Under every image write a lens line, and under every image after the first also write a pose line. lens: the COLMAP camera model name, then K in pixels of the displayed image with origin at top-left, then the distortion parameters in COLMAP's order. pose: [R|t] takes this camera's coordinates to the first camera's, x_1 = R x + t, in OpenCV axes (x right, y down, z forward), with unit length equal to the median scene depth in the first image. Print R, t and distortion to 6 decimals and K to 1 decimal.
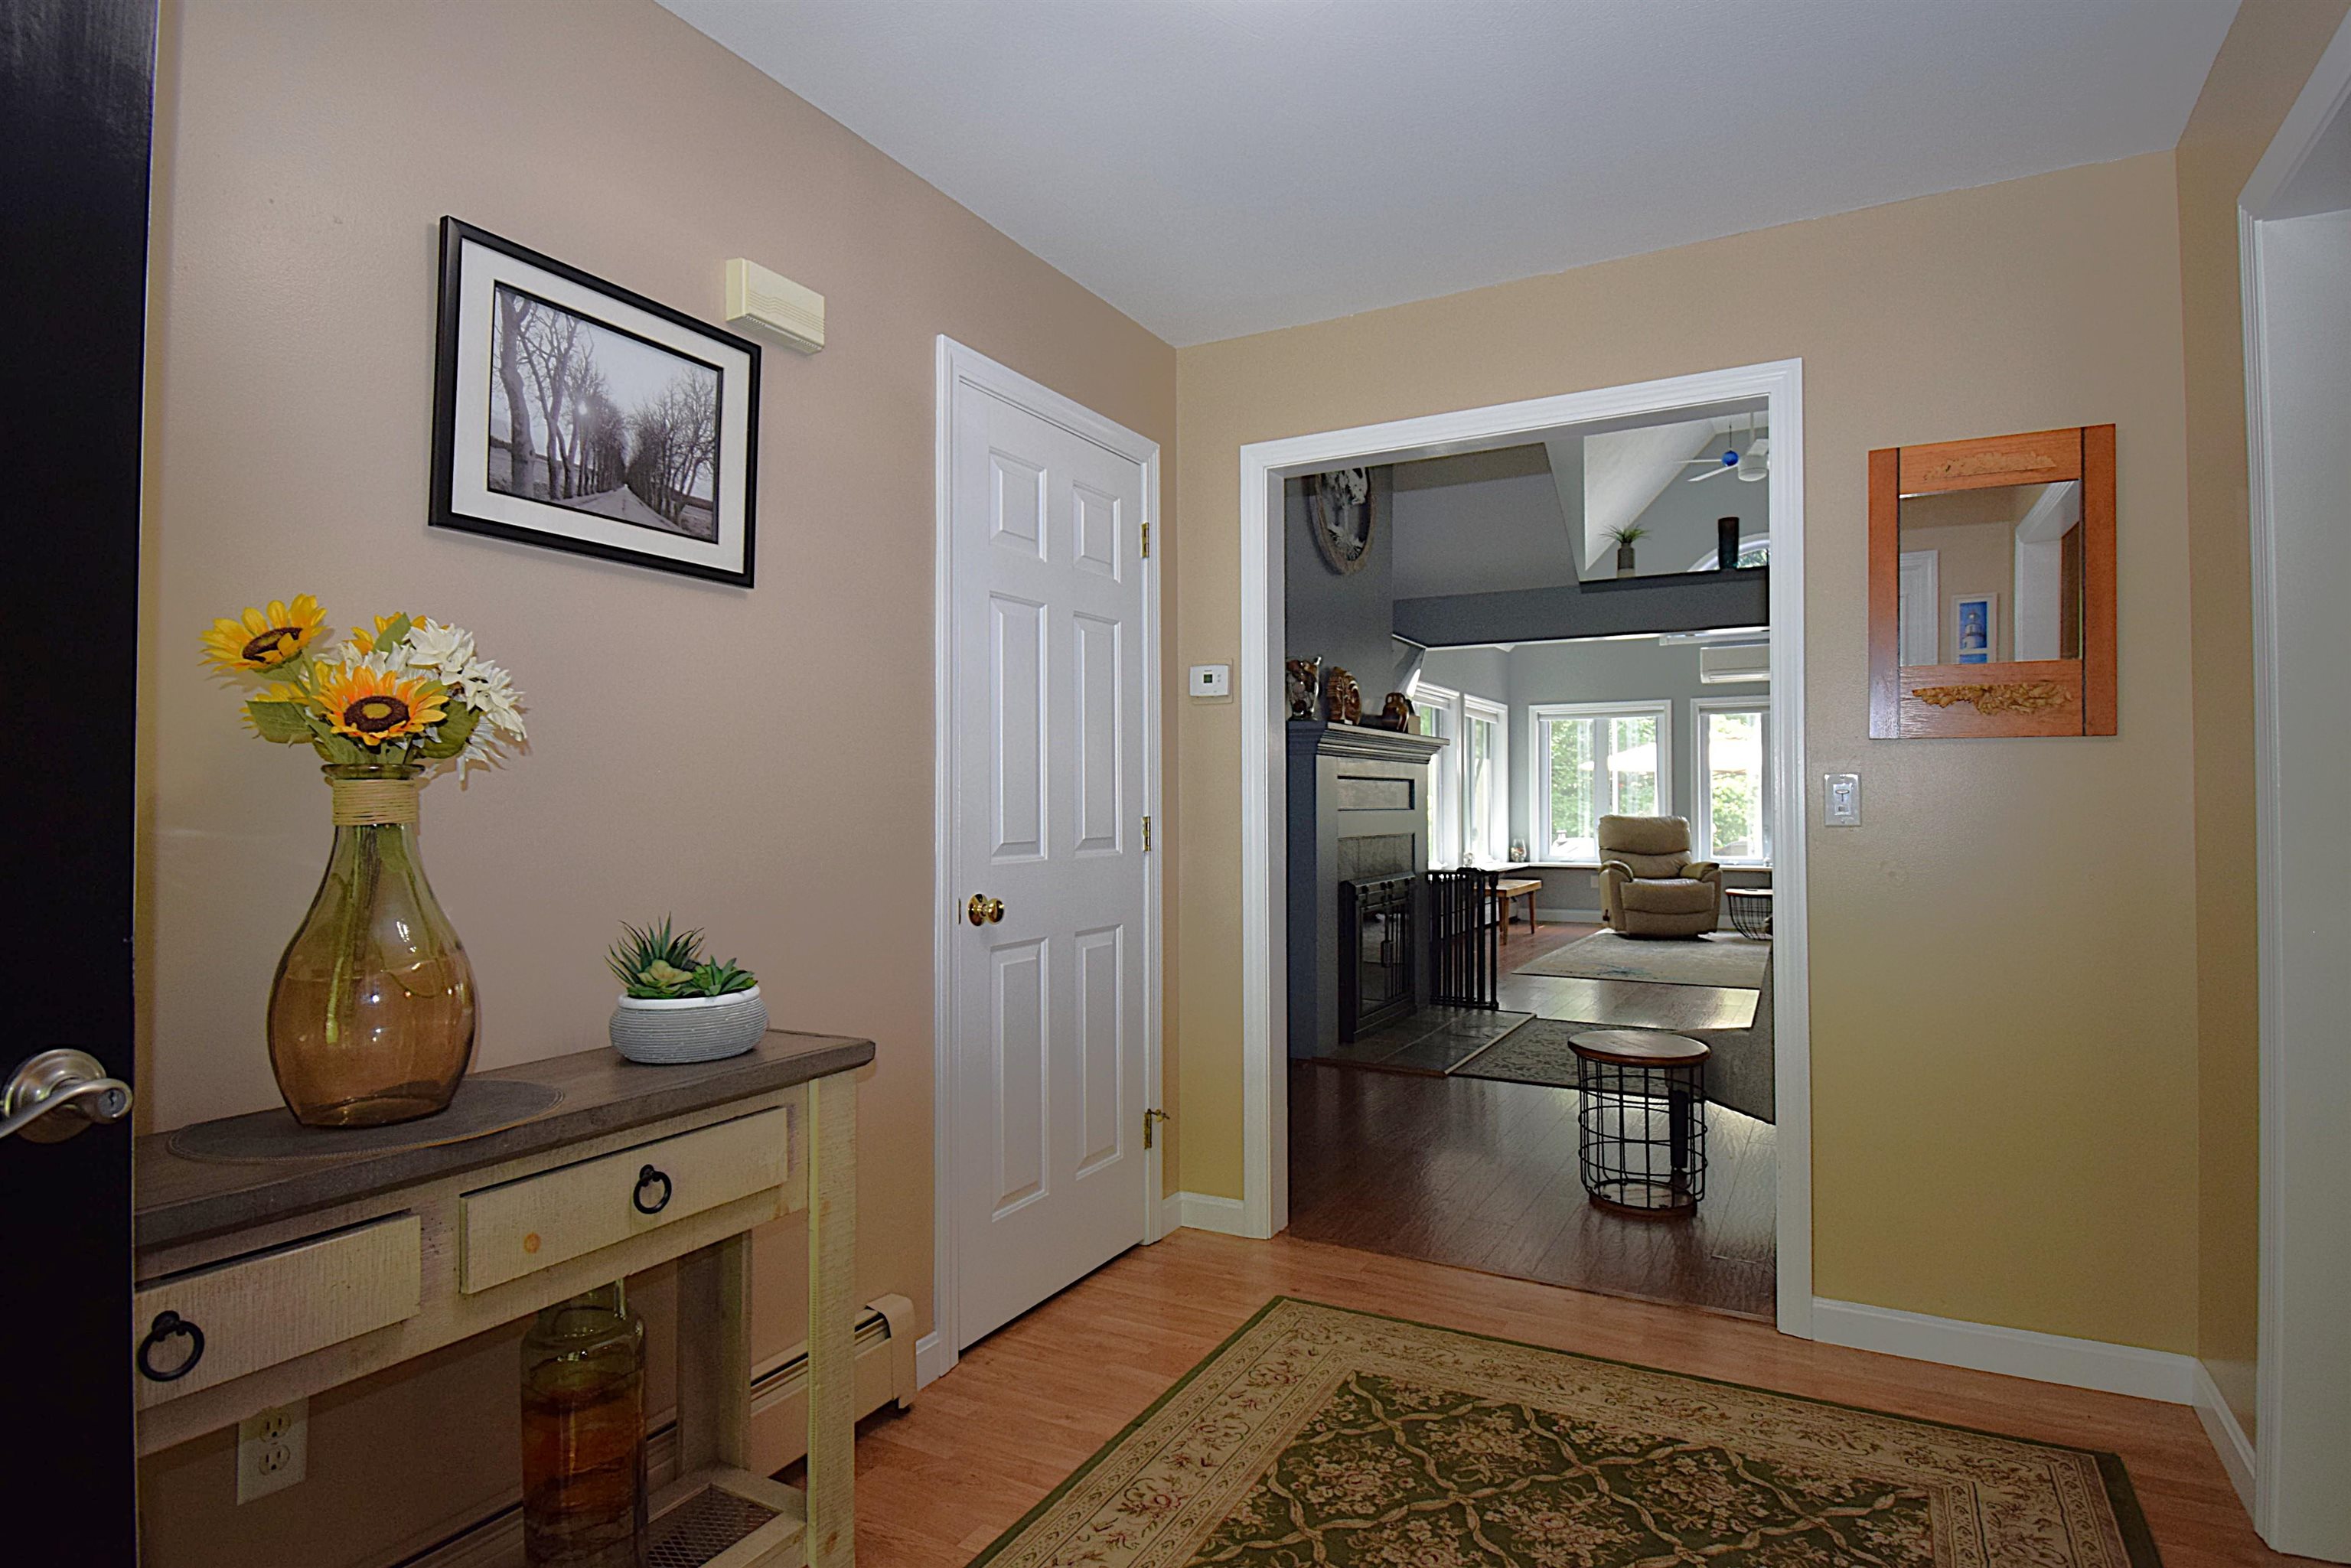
lens RADIAL K [[1233.4, 0, 1180.5], [0, 1233.4, 787.0], [0, 0, 1]] dist [-0.001148, -0.000025]
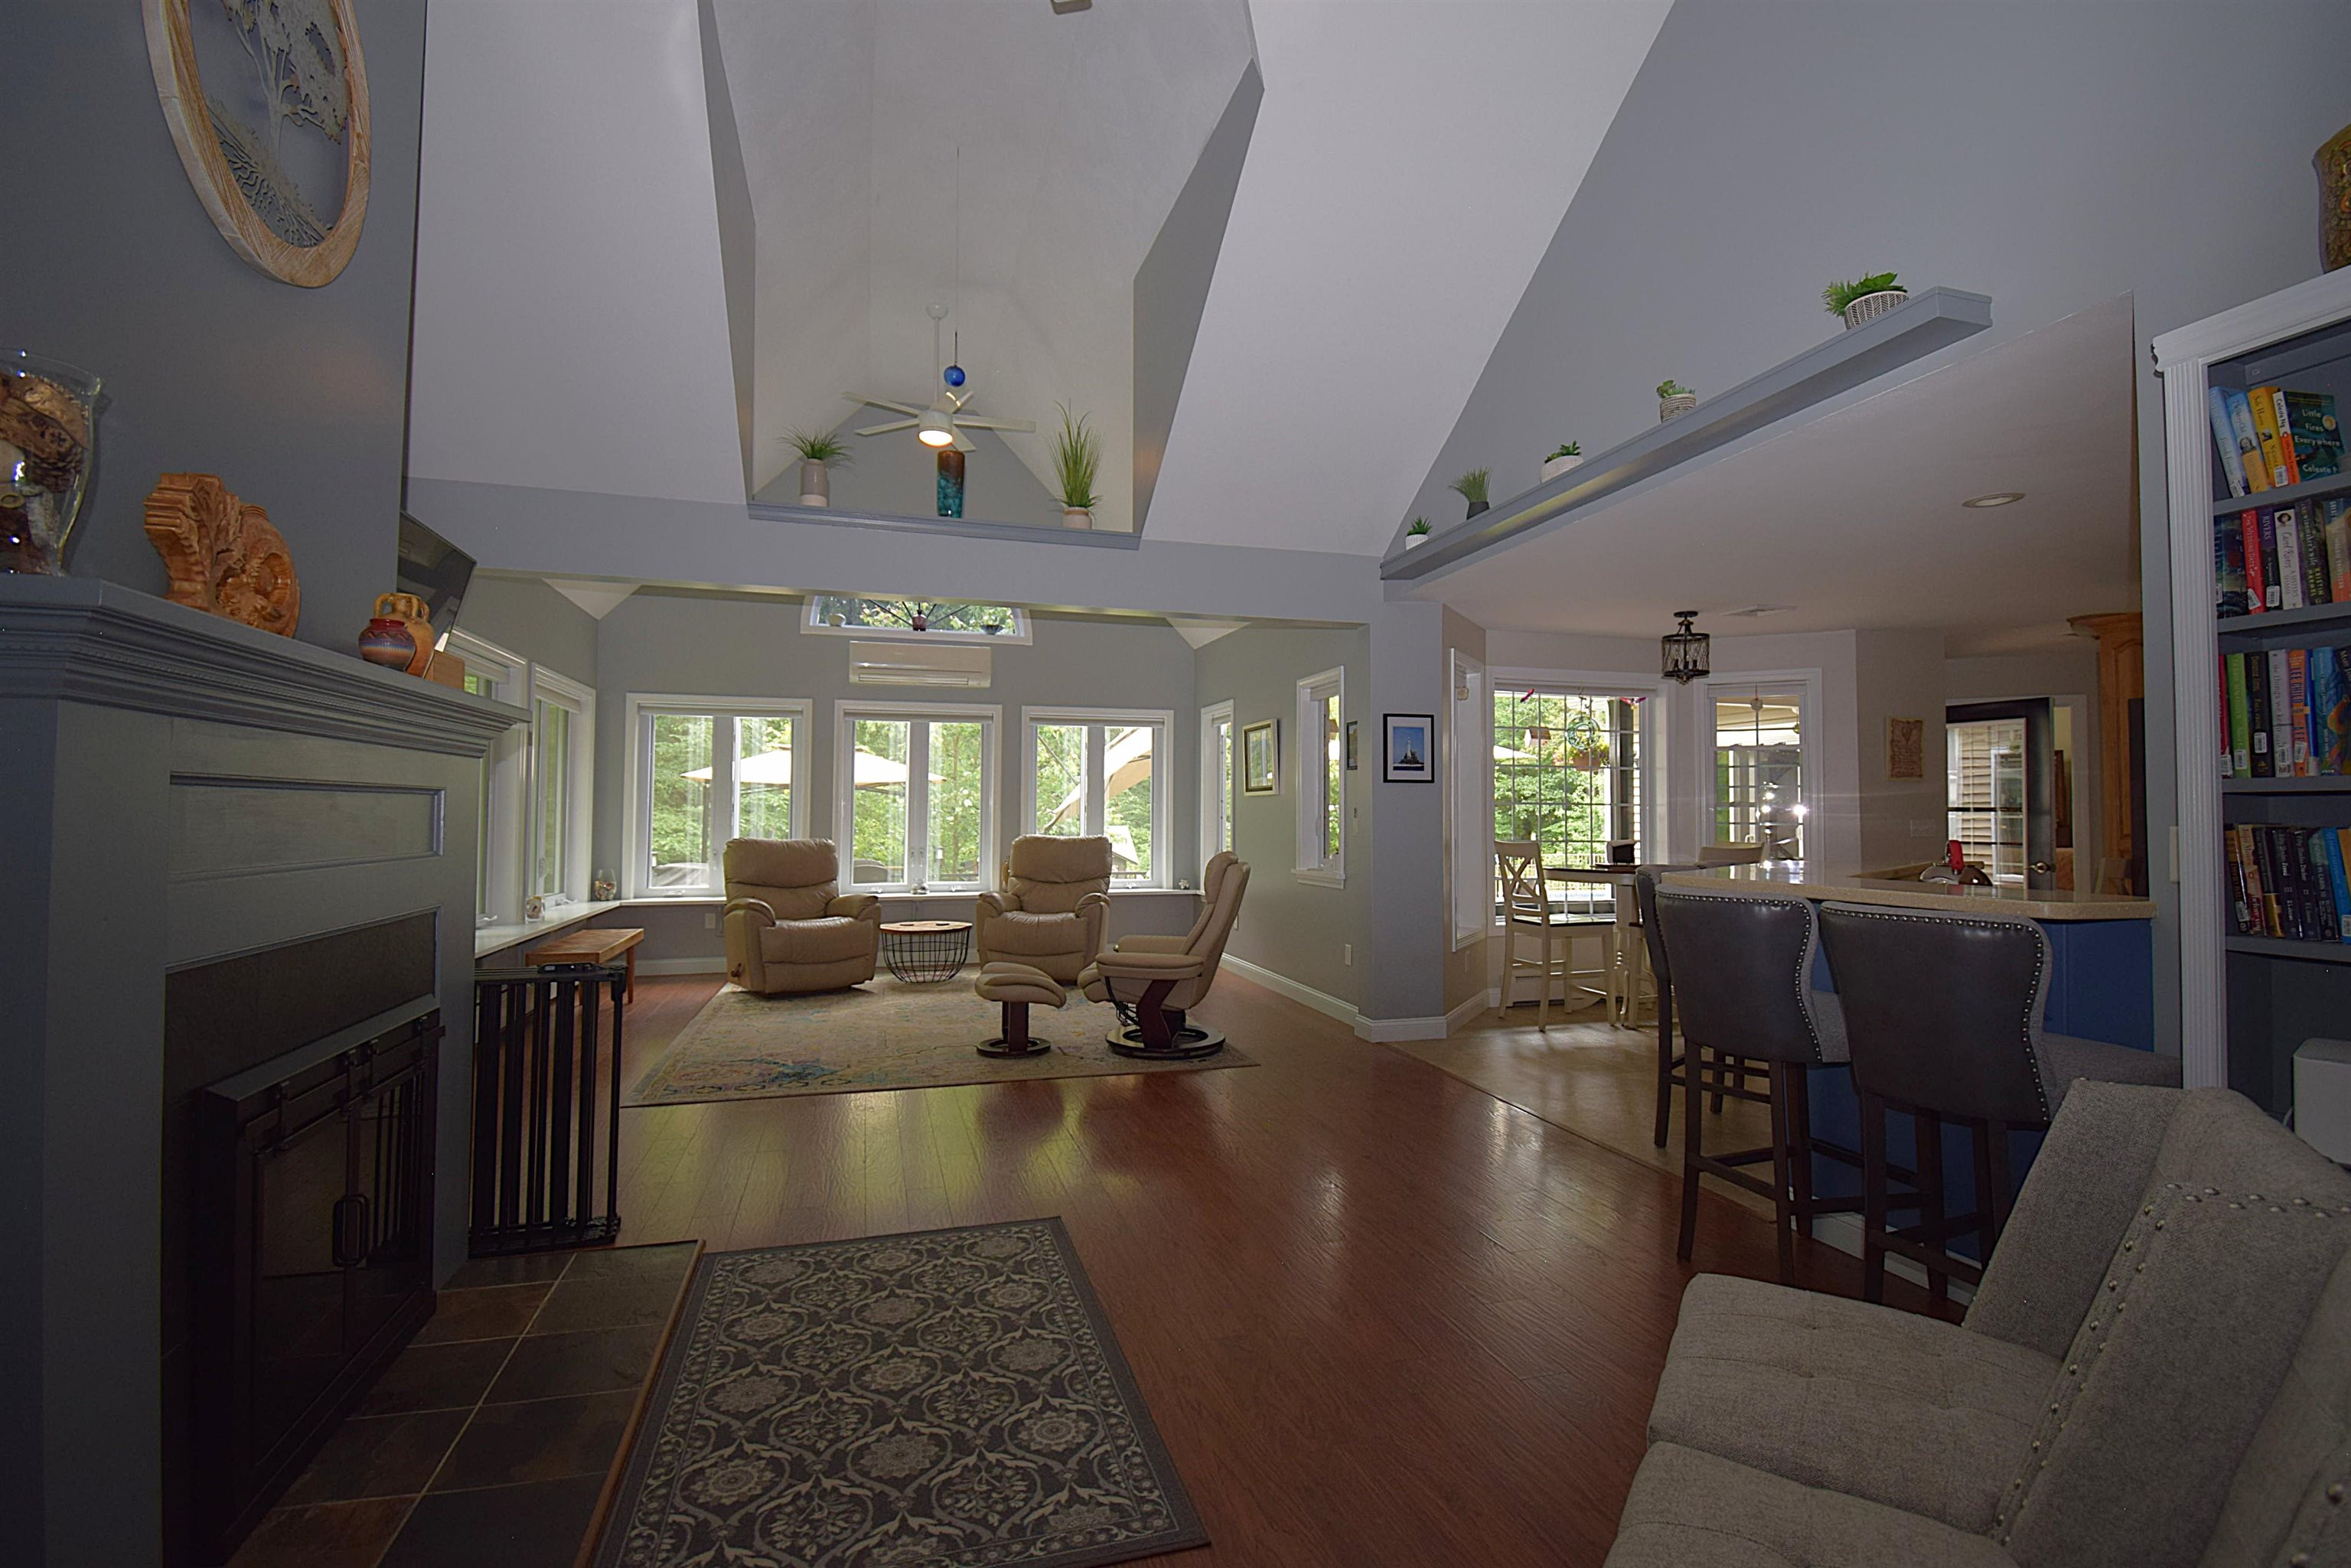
lens RADIAL K [[1061.4, 0, 1187.8], [0, 1061.4, 782.7], [0, 0, 1]] dist [0.000374, -0.000090]
pose [[0.695351, 0.027597, 0.718140, 0.058920], [-0.017177, 0.999615, -0.021781, -0.002700], [-0.718465, 0.002810, 0.695558, 0.318505]]
